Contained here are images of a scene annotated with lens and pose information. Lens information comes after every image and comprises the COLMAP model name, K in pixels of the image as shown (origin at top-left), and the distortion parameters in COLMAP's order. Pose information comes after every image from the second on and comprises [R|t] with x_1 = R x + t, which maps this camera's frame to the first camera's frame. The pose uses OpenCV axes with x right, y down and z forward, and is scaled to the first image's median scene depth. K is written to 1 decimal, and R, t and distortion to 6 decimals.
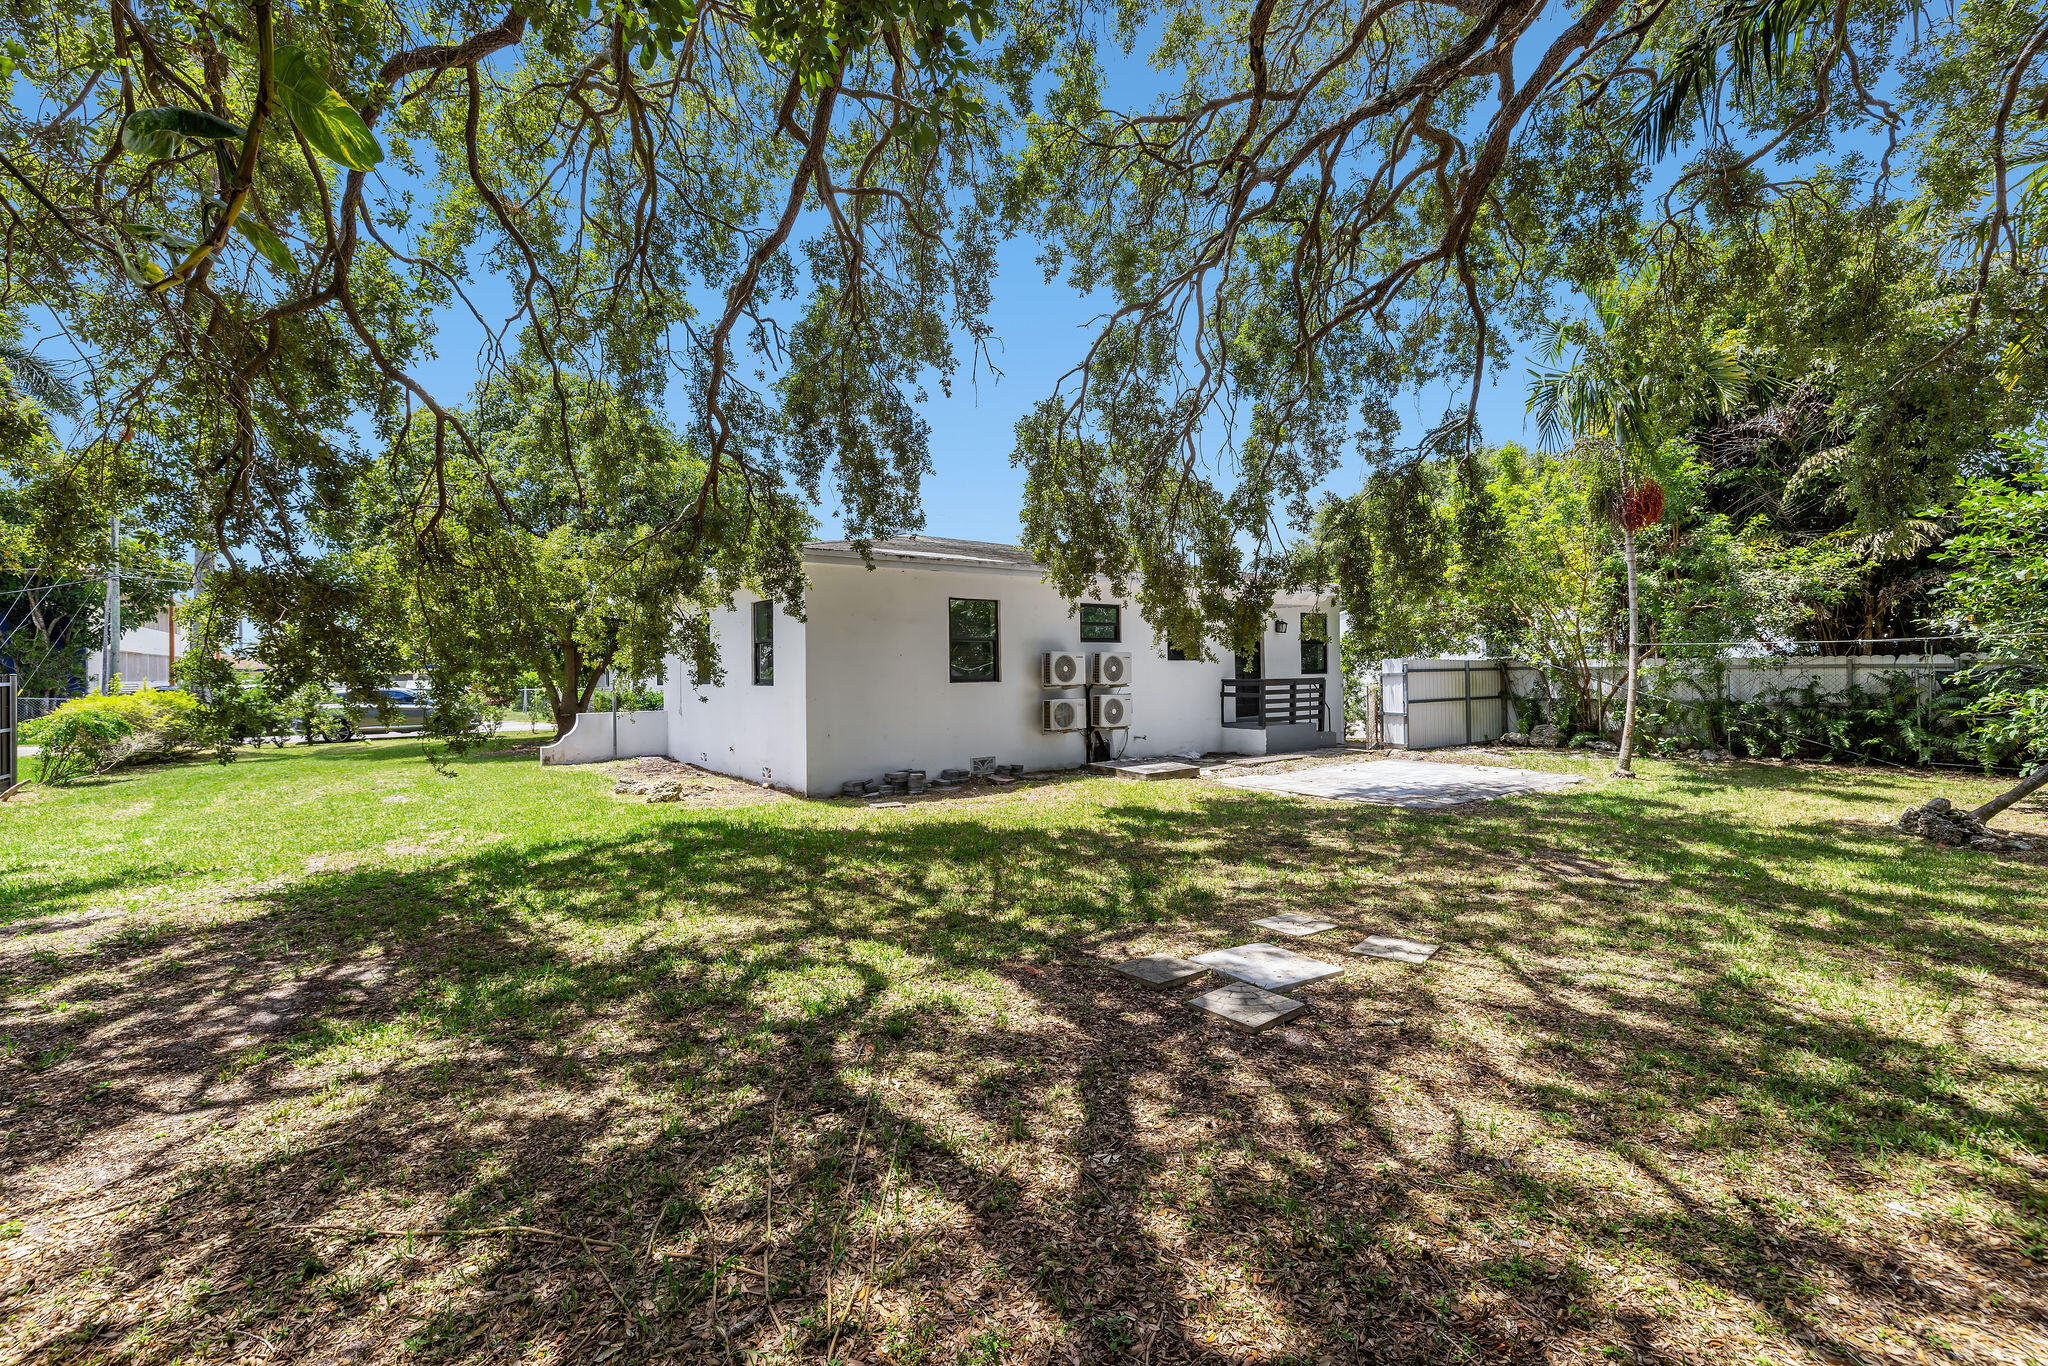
lens RADIAL K [[877.1, 0, 1019.5], [0, 877.1, 678.8], [0, 0, 1]] dist [-0.001741, -0.000100]
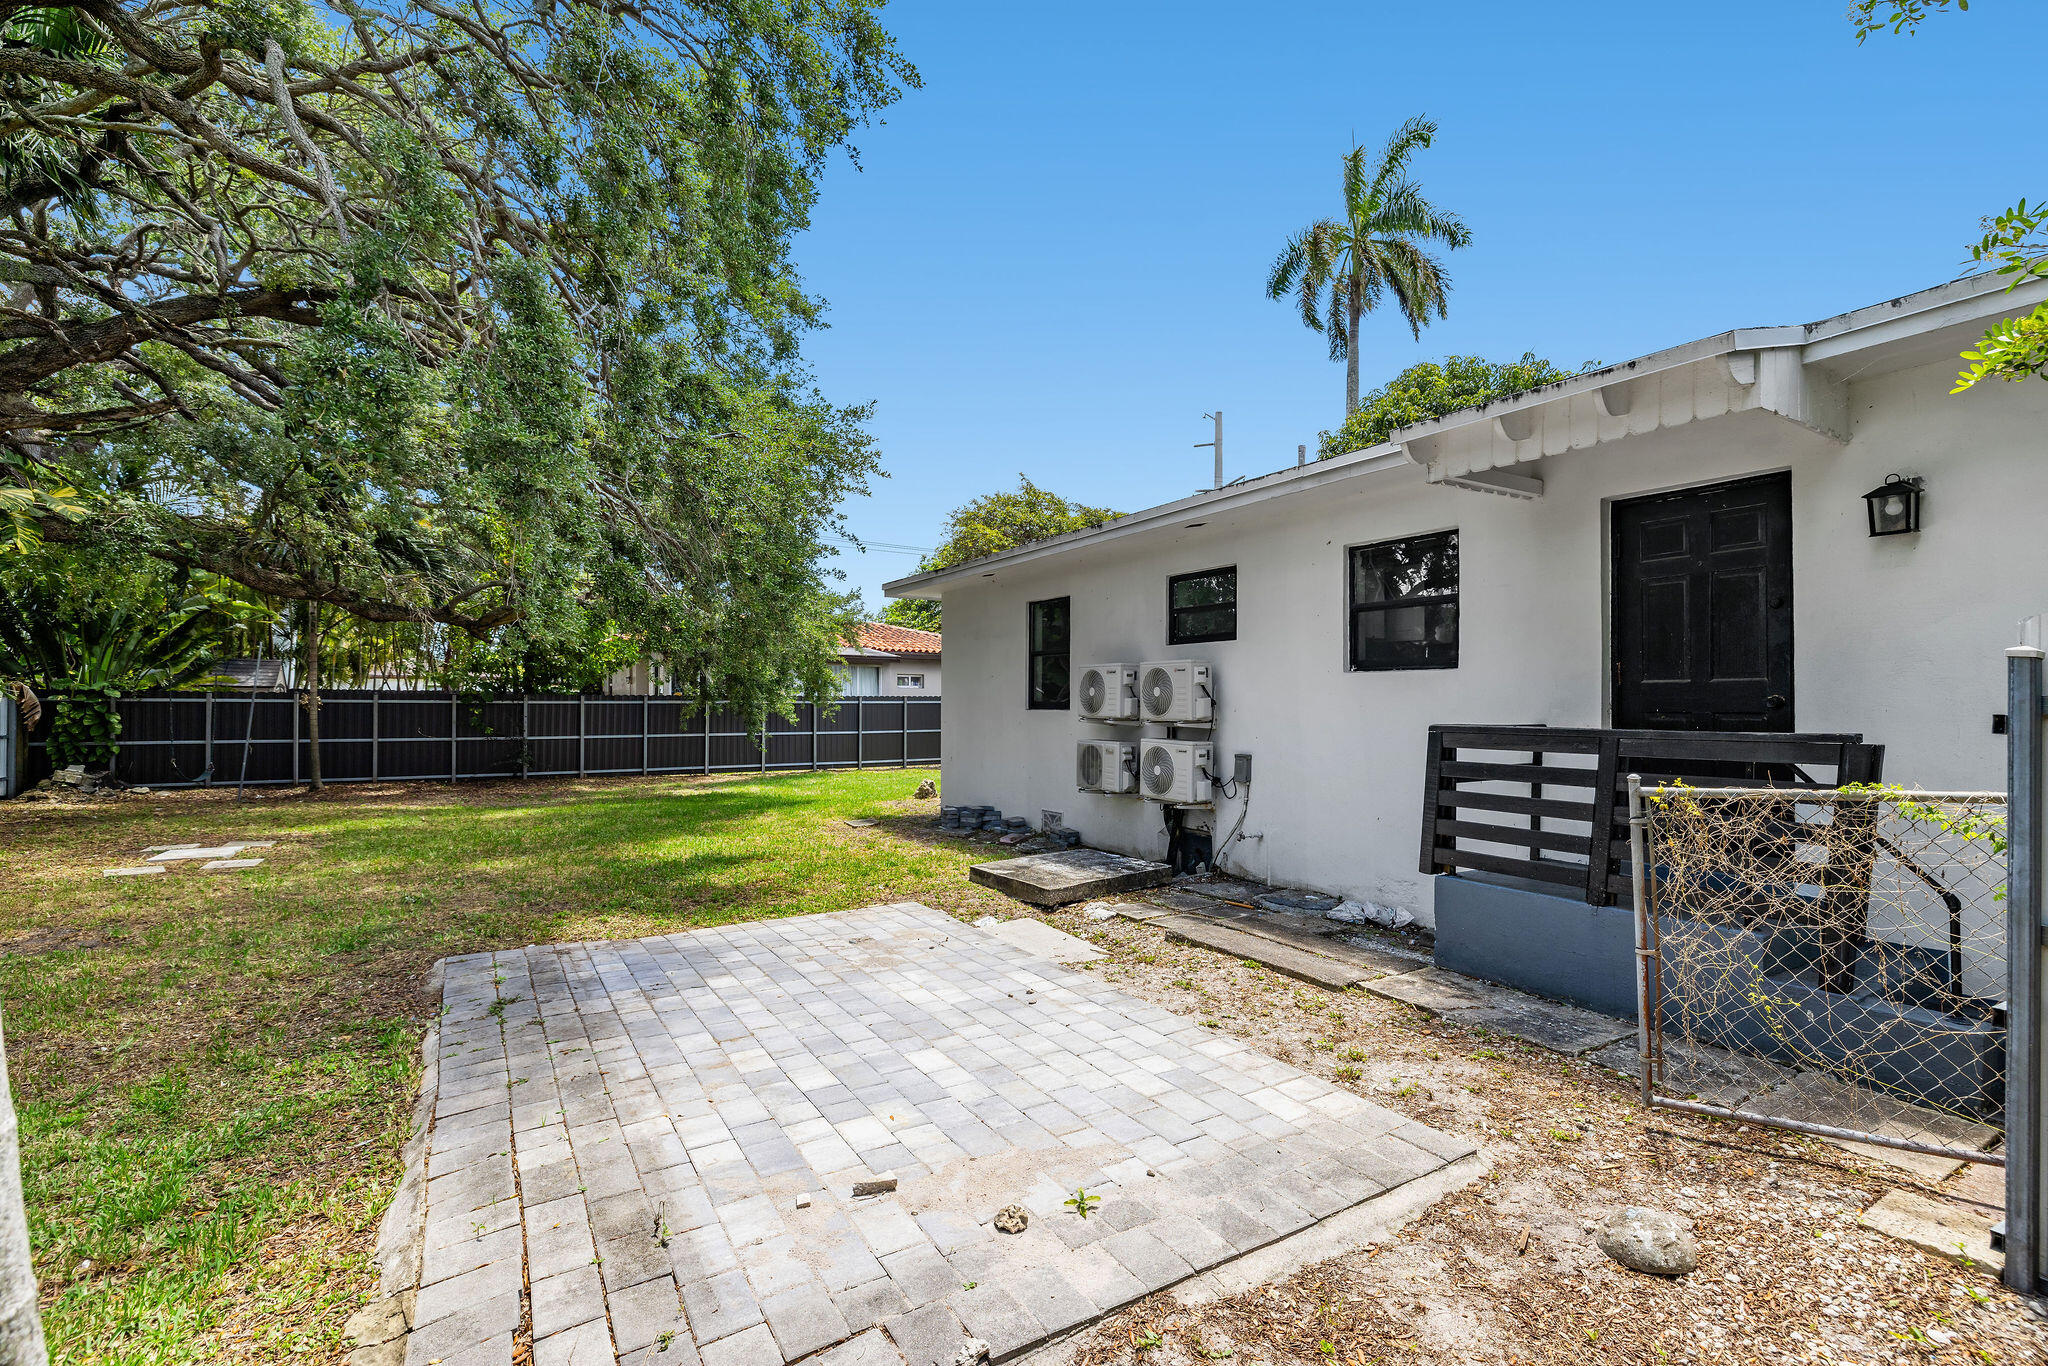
lens RADIAL K [[877.1, 0, 1019.5], [0, 877.1, 678.8], [0, 0, 1]] dist [-0.001741, -0.000100]
pose [[-0.094142, -0.016610, -0.995420, 0.653622], [-0.006745, 0.999849, -0.016046, -0.009729], [0.995536, 0.005204, -0.094240, 0.966940]]
